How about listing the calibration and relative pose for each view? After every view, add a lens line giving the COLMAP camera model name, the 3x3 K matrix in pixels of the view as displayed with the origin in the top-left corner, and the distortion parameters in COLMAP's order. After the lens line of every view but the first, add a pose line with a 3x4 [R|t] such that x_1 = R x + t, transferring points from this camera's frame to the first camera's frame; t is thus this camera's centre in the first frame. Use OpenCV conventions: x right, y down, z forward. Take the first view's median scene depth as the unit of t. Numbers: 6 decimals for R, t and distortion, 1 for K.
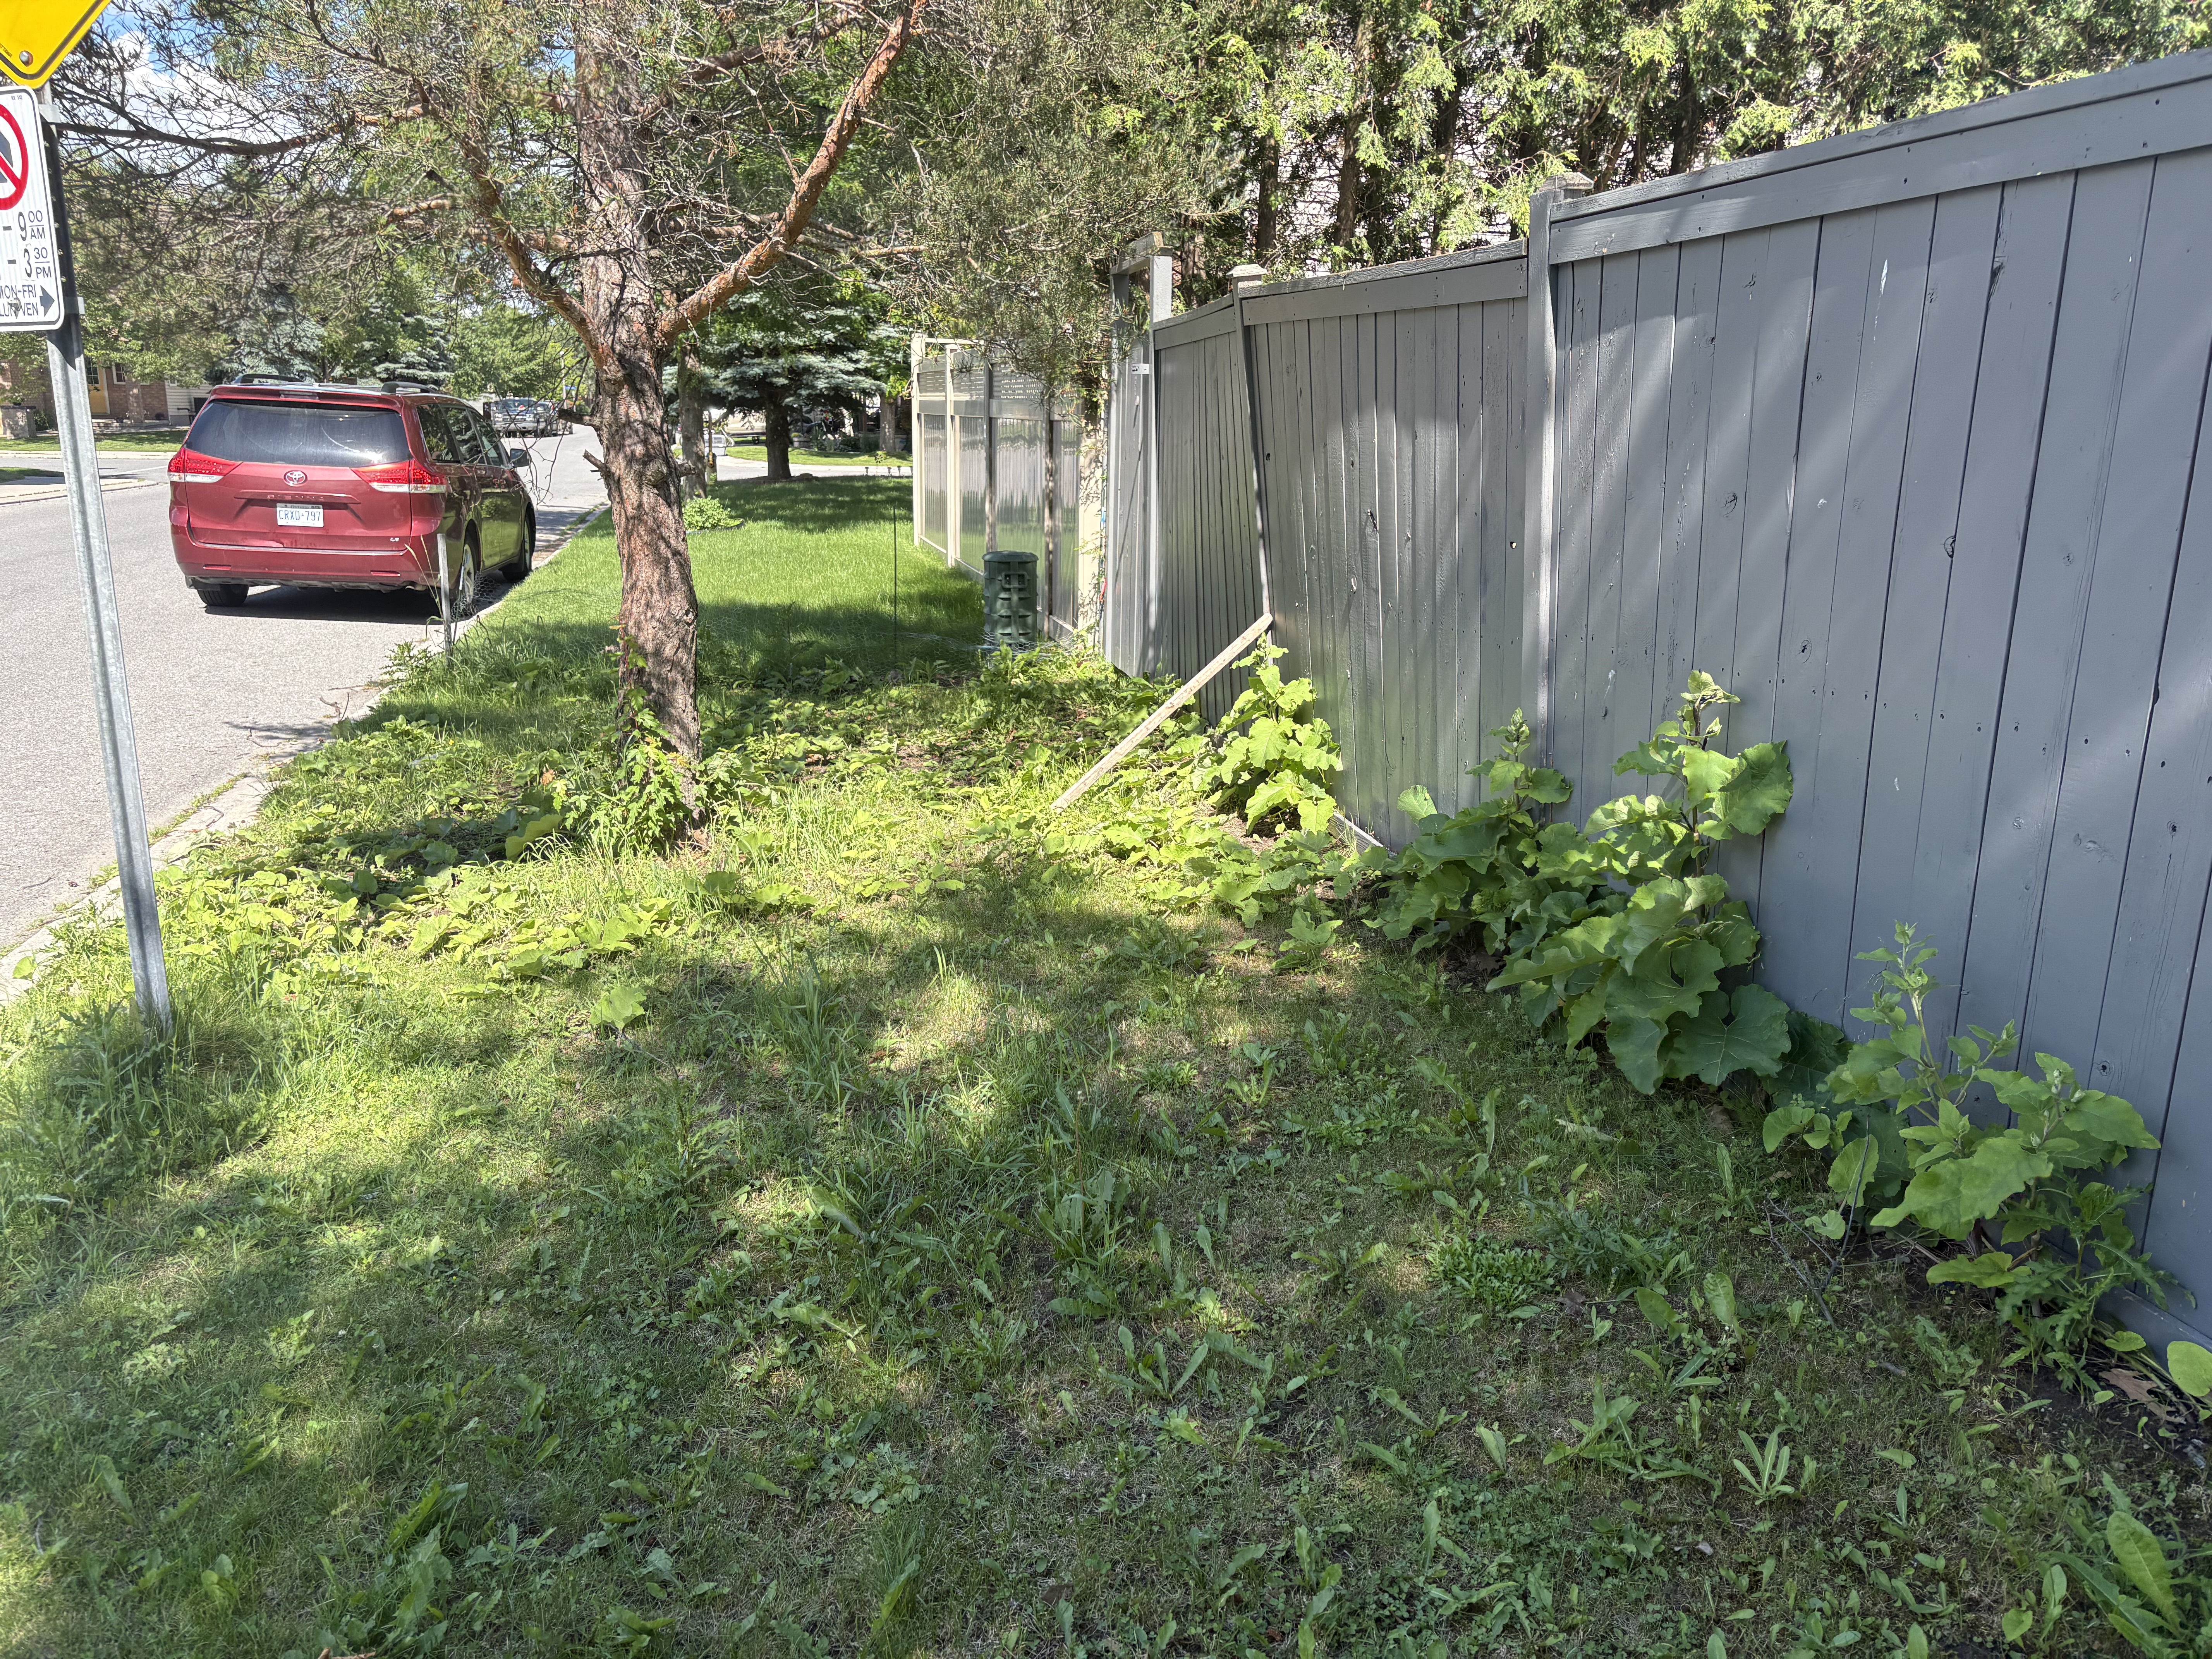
lens RADIAL K [[1690.8, 0, 1106.0], [0, 1690.8, 829.5], [0, 0, 1]] dist [0.049169, -0.002516]
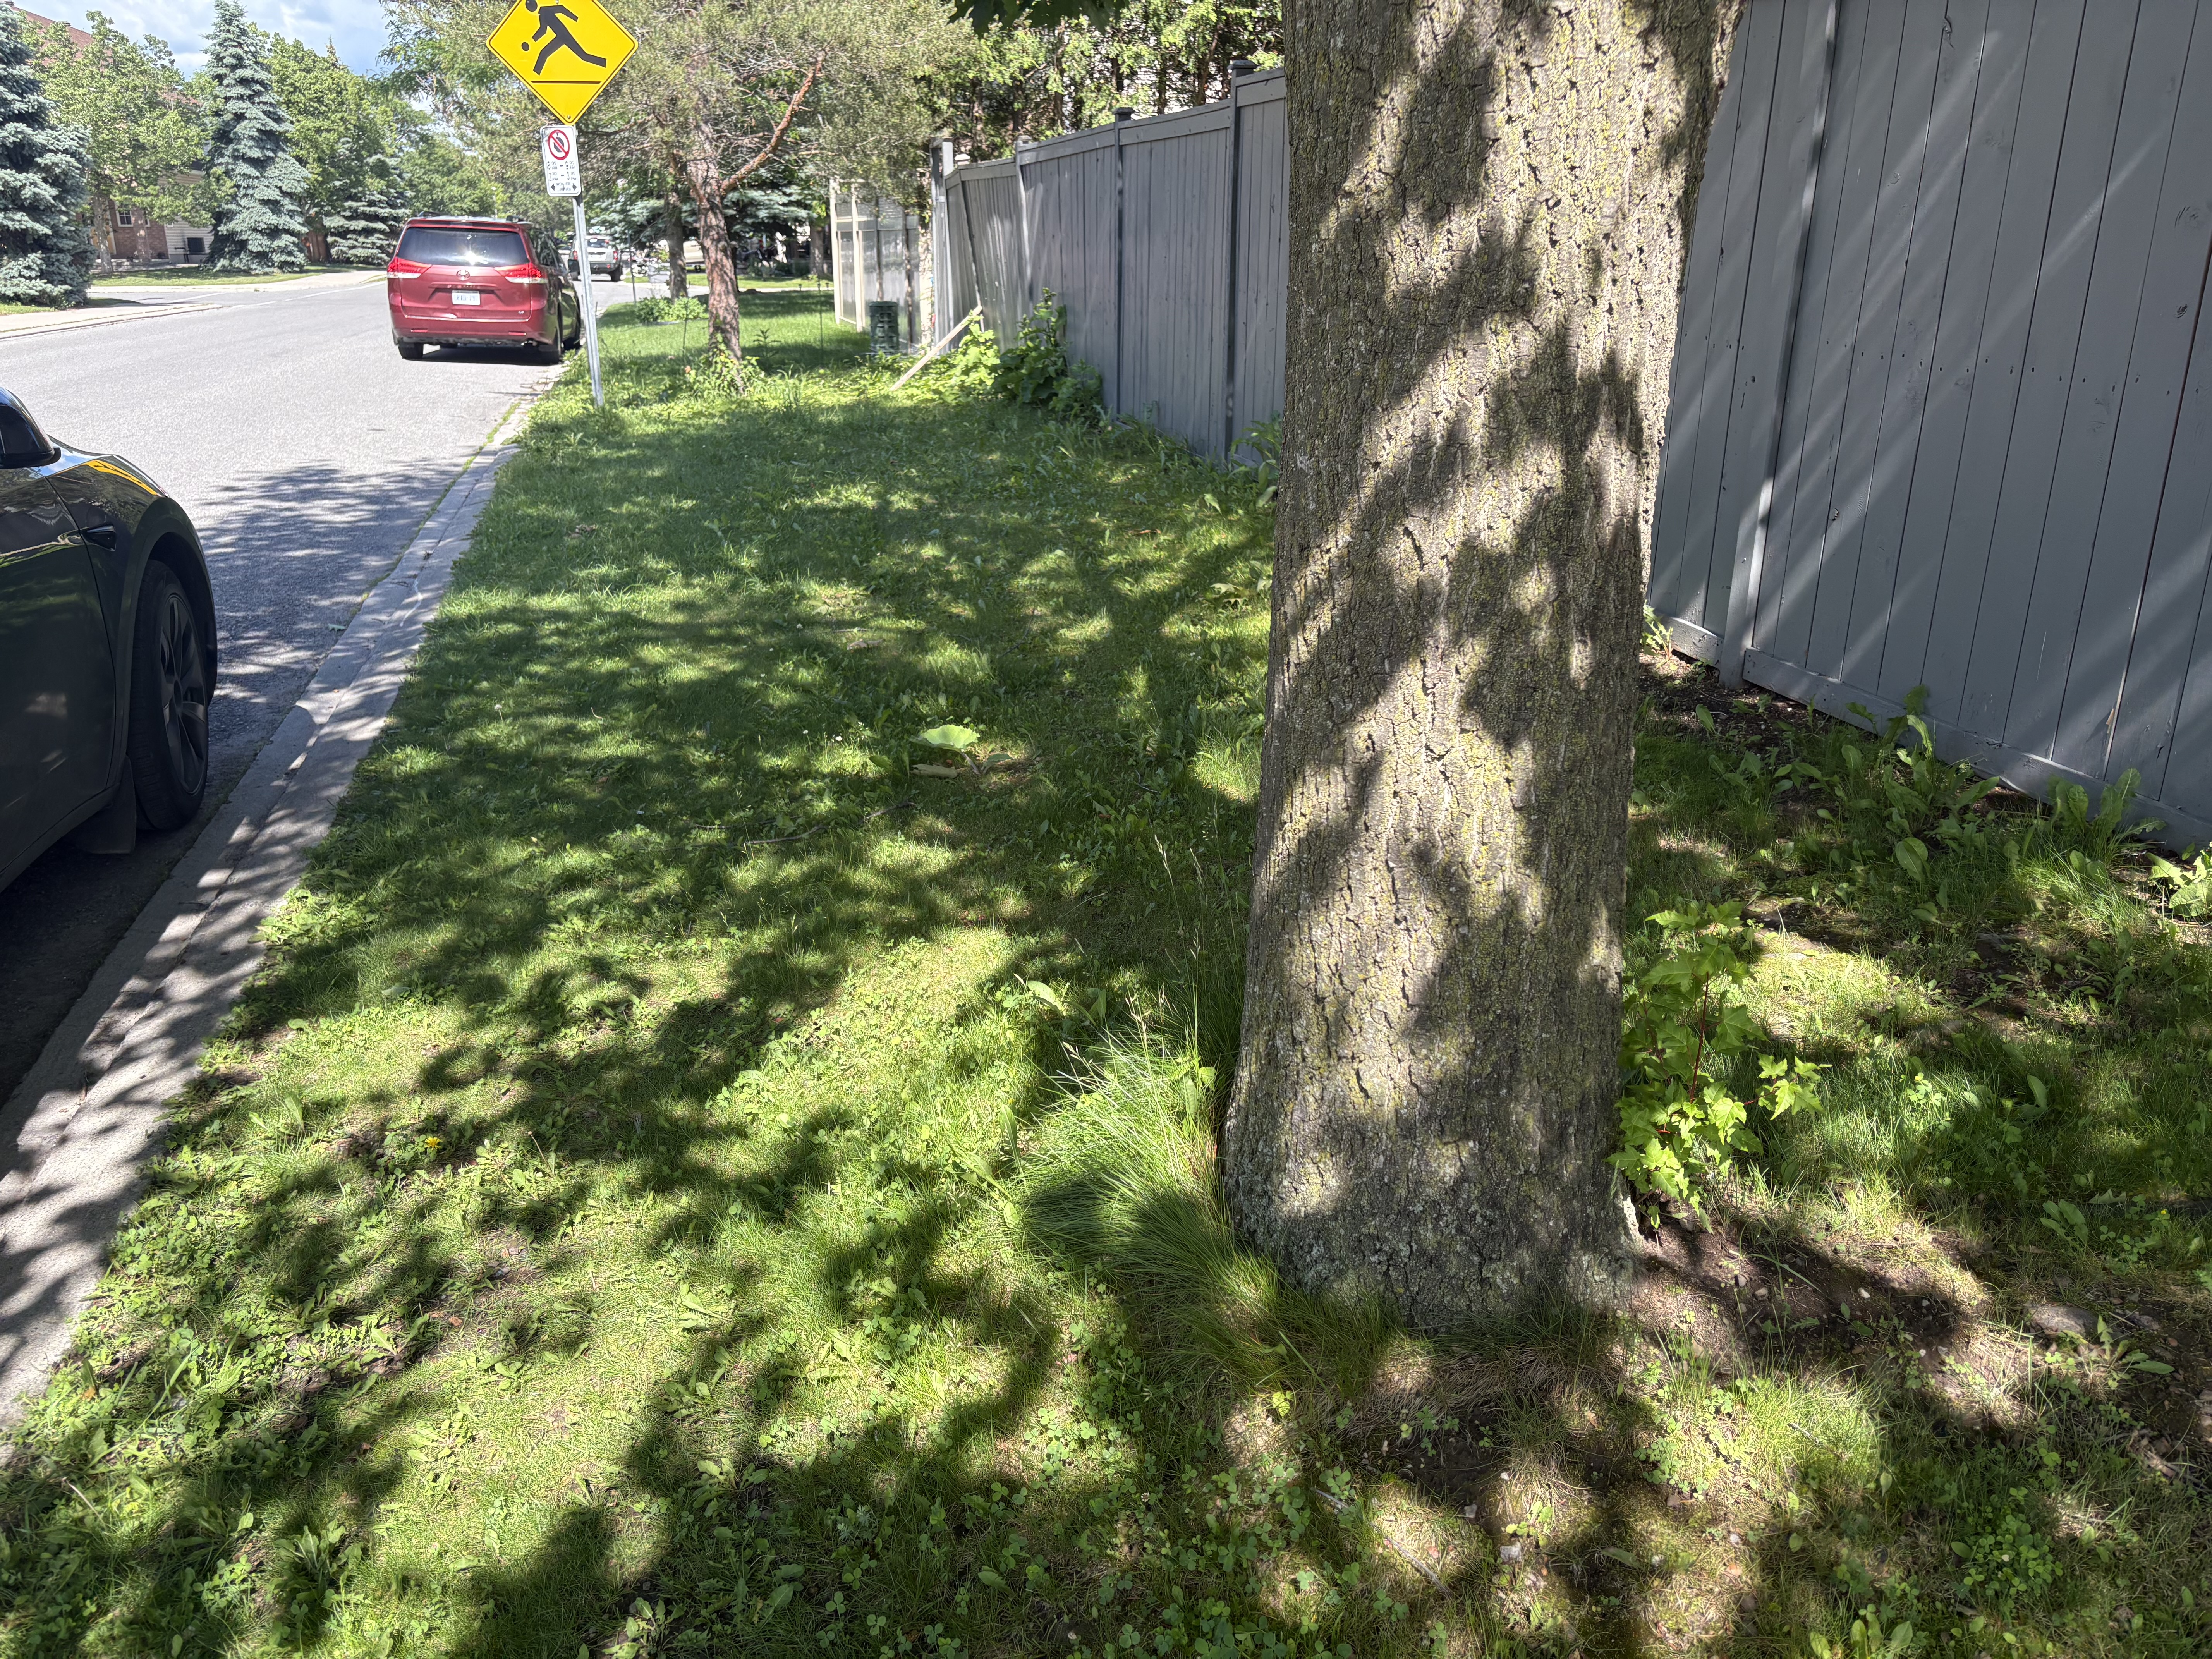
lens RADIAL K [[1690.8, 0, 1106.0], [0, 1690.8, 829.5], [0, 0, 1]] dist [0.049169, -0.002516]
pose [[0.999198, -0.030433, 0.026038, 0.053742], [0.027900, 0.995307, 0.092654, 0.108868], [-0.028736, -0.091853, 0.995358, -0.405318]]
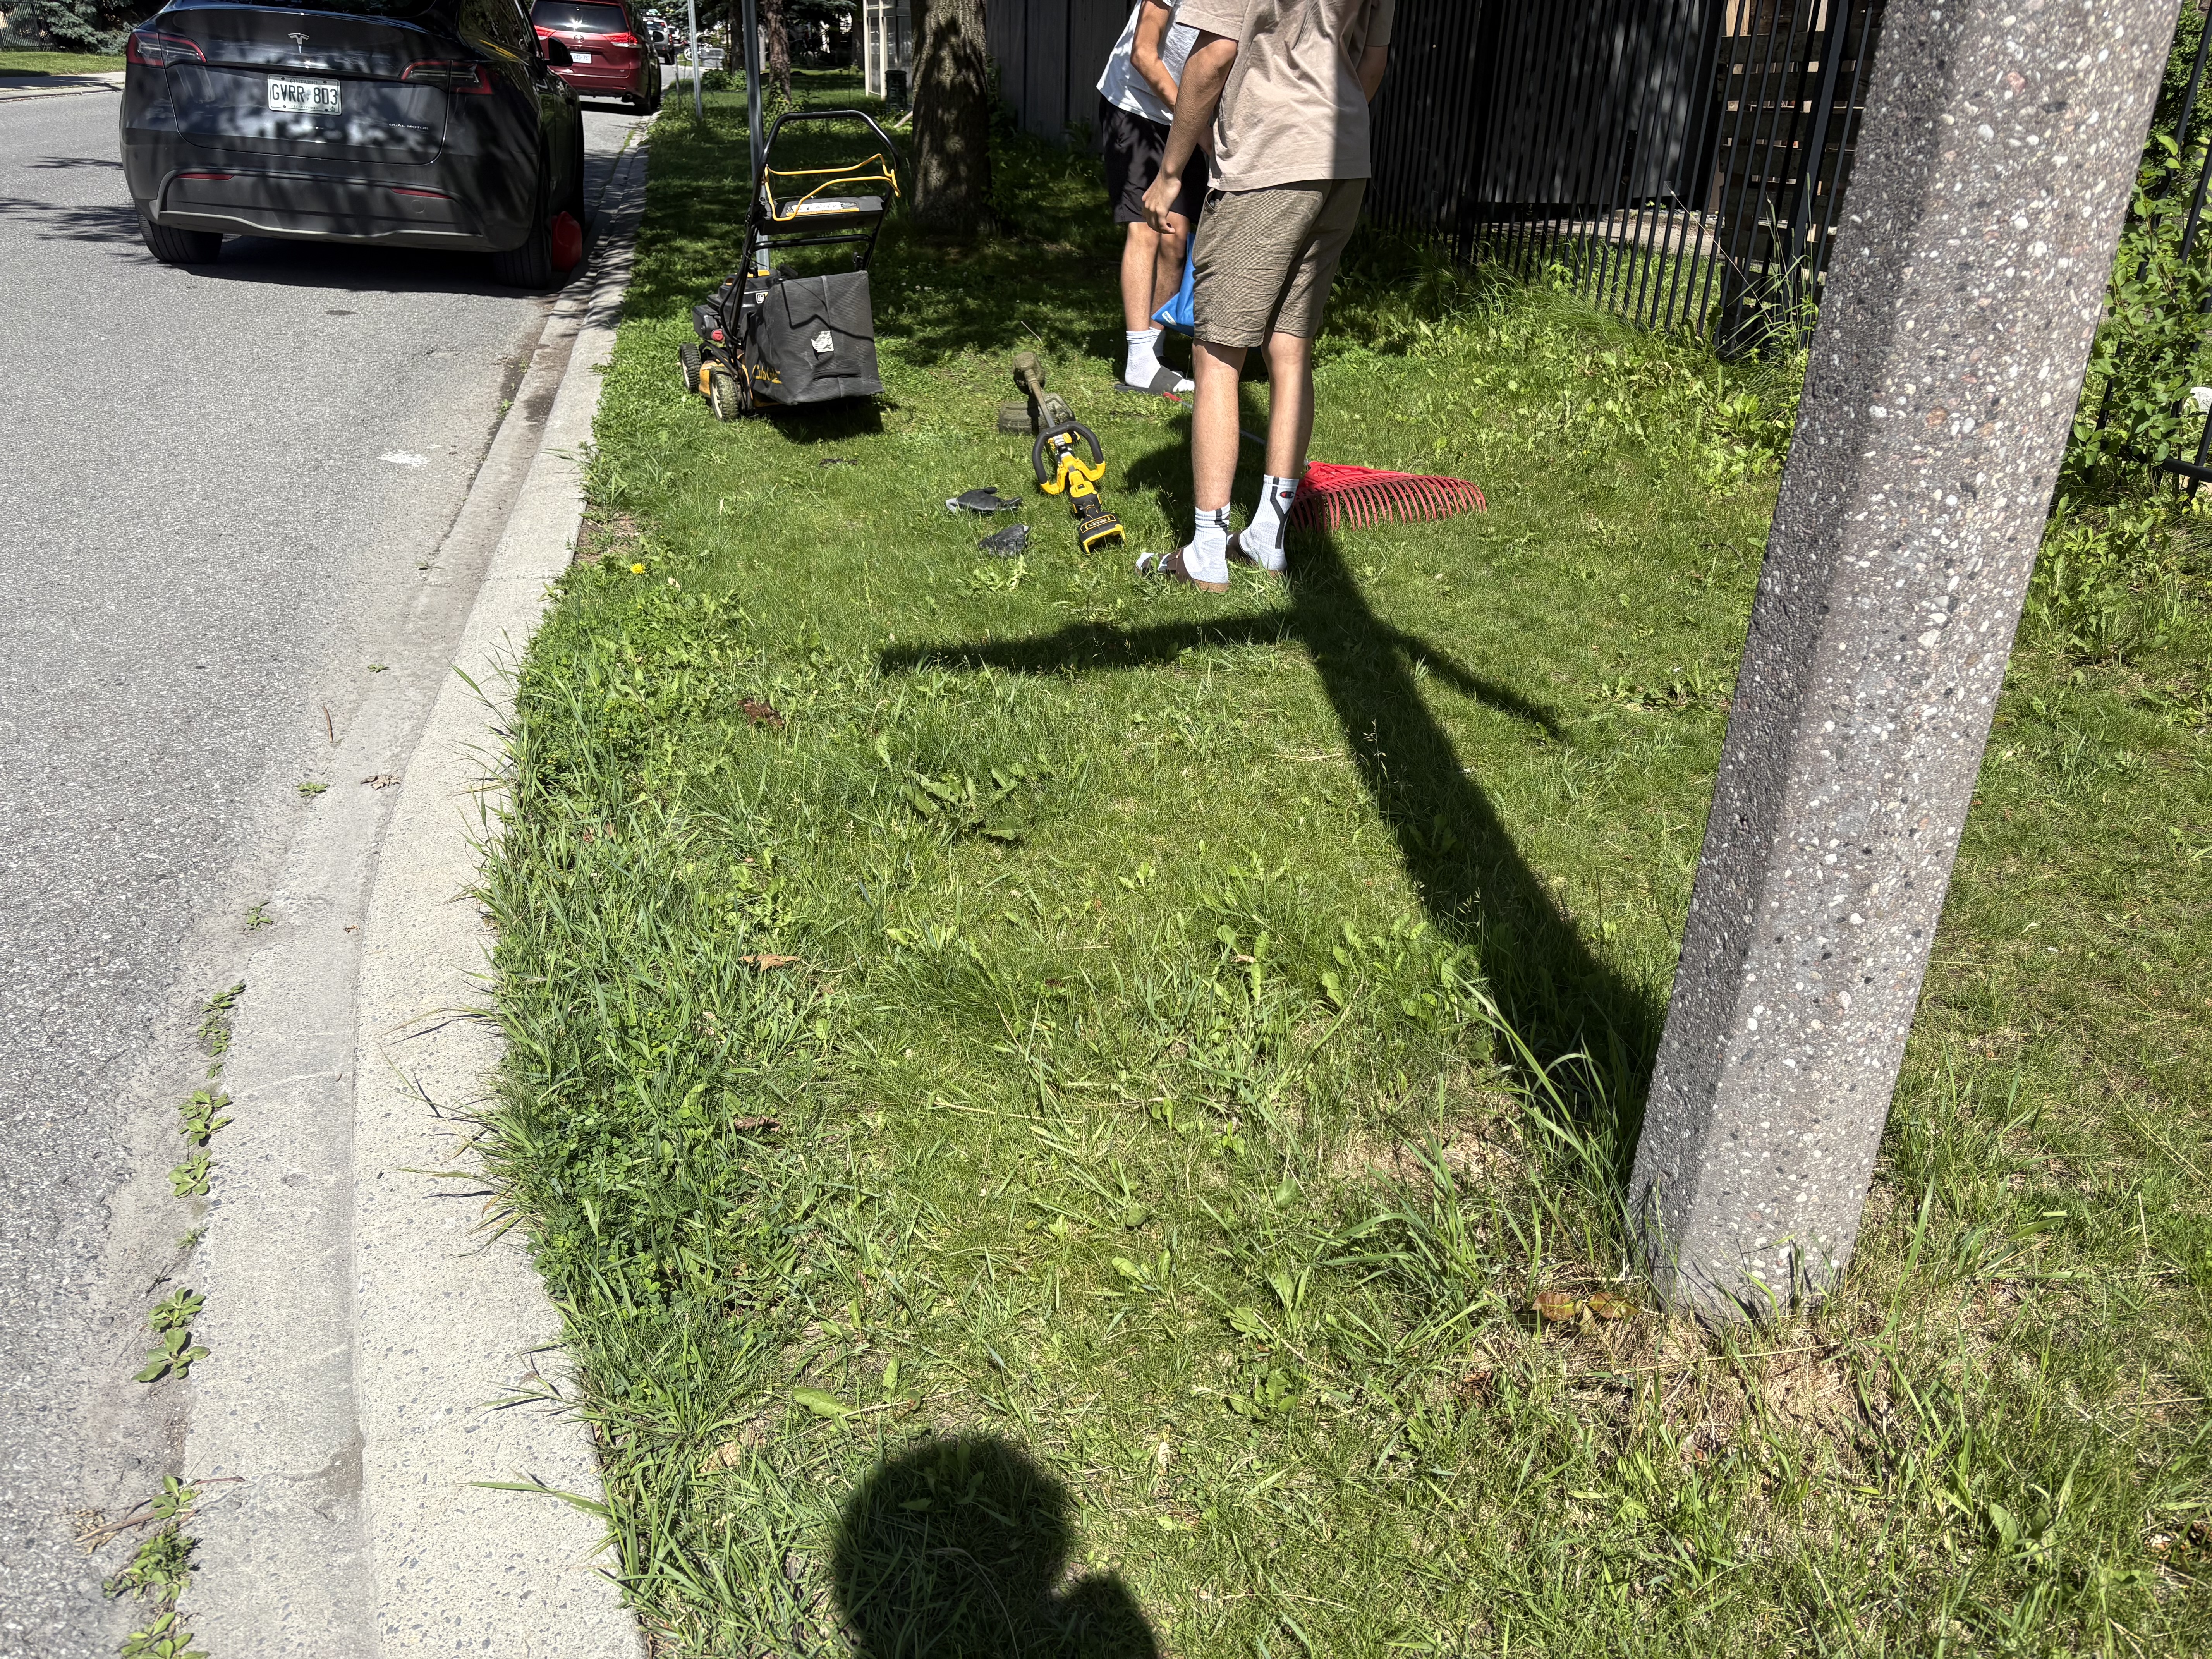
lens RADIAL K [[1690.8, 0, 1106.0], [0, 1690.8, 829.5], [0, 0, 1]] dist [0.049169, -0.002516]
pose [[0.999742, 0.019126, 0.012273, 0.106710], [-0.021080, 0.982241, 0.186436, 0.200385], [-0.008489, -0.186647, 0.982390, -0.740307]]
